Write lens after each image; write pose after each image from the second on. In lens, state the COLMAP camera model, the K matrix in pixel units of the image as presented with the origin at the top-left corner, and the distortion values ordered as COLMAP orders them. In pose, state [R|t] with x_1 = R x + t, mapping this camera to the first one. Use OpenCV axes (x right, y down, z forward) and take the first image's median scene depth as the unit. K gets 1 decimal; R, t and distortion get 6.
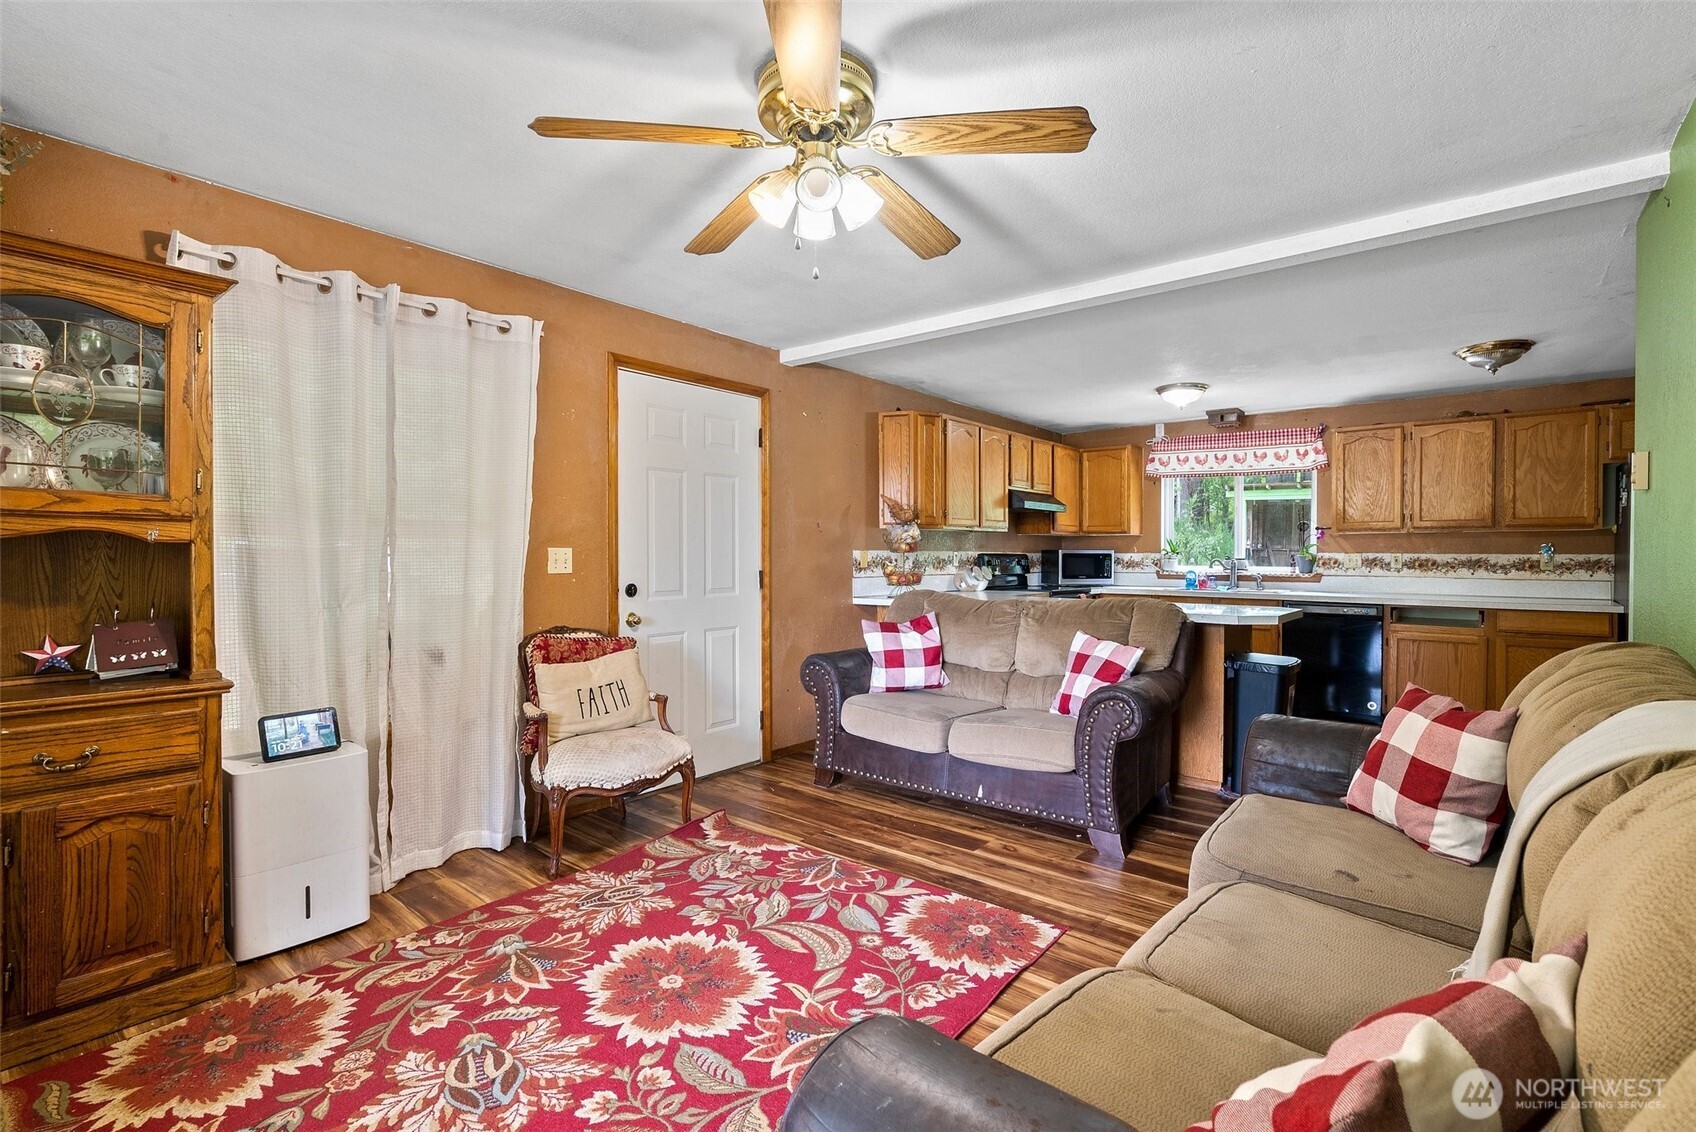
lens RADIAL K [[772.2, 0, 850.3], [0, 772.2, 562.9], [0, 0, 1]] dist [-0.000369, -0.000199]
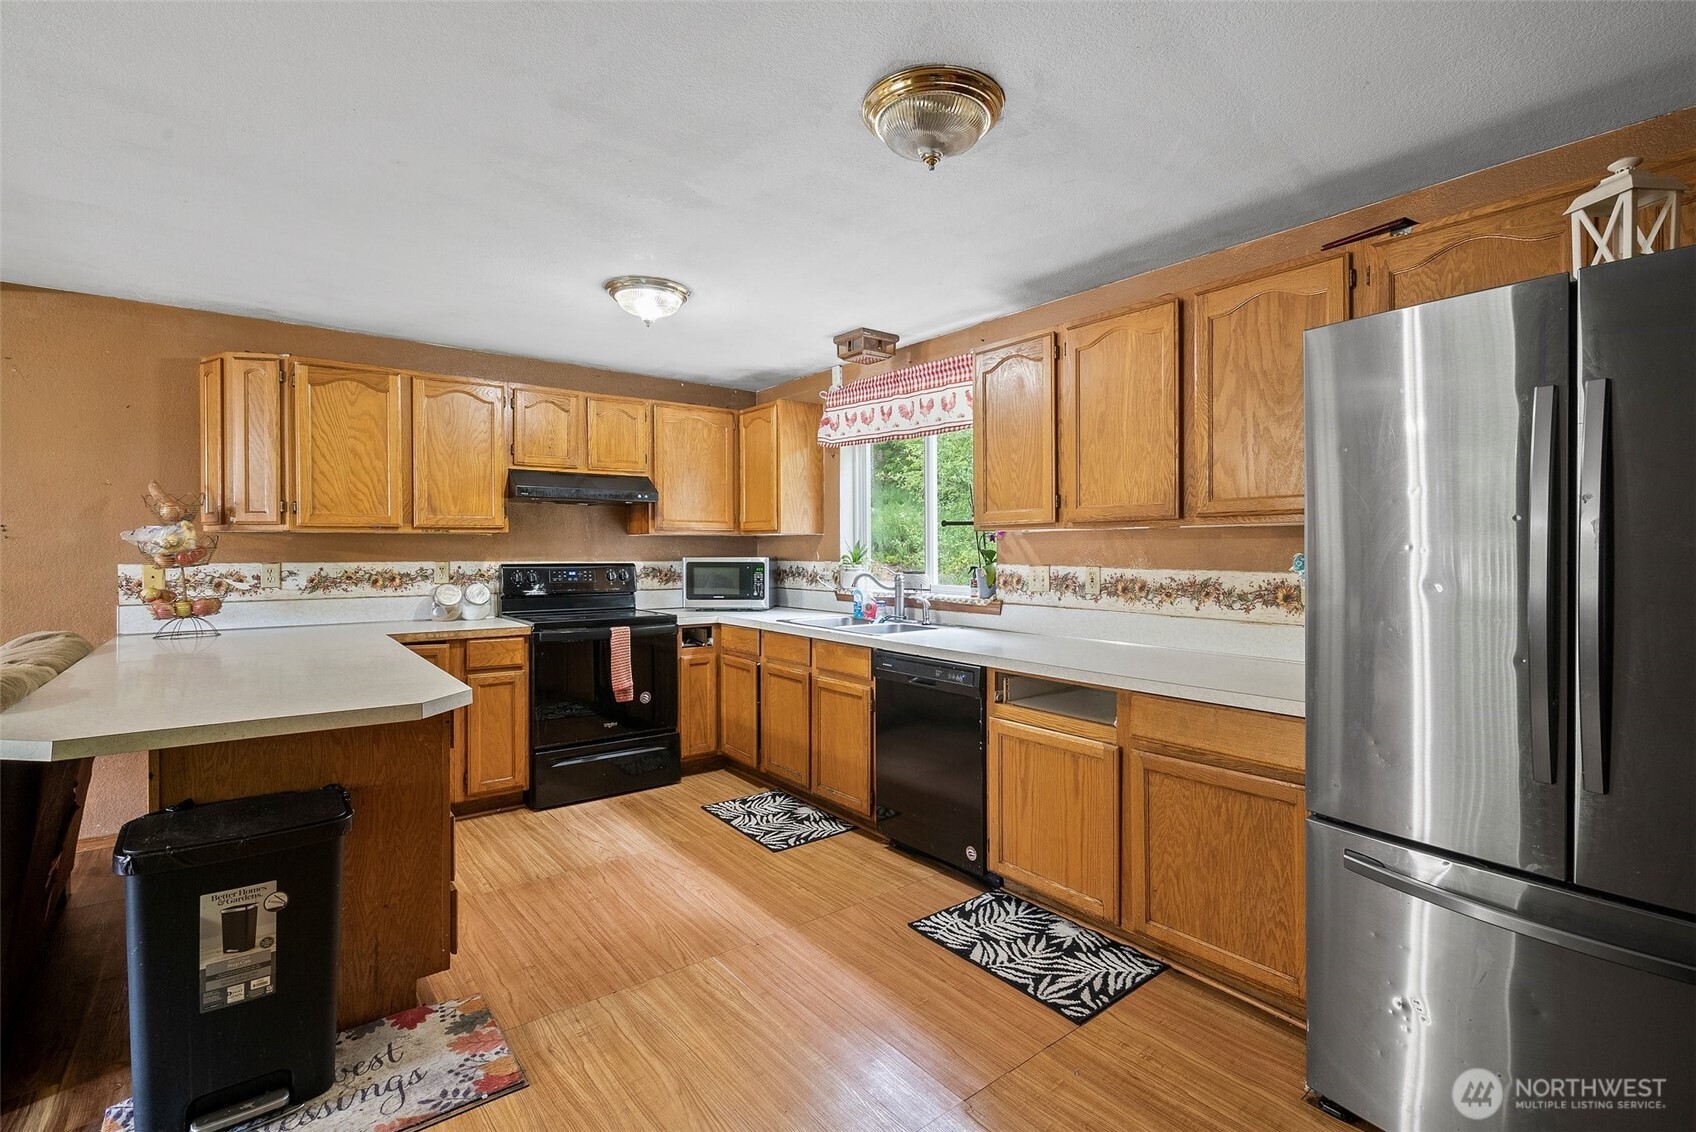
lens RADIAL K [[772.2, 0, 845.2], [0, 772.2, 558.6], [0, 0, 1]] dist [-0.000369, -0.000199]
pose [[0.985988, 0.001989, -0.166807, 0.643275], [-0.002456, 0.999994, -0.002595, -0.017205], [0.166801, 0.002968, 0.985986, 0.435880]]
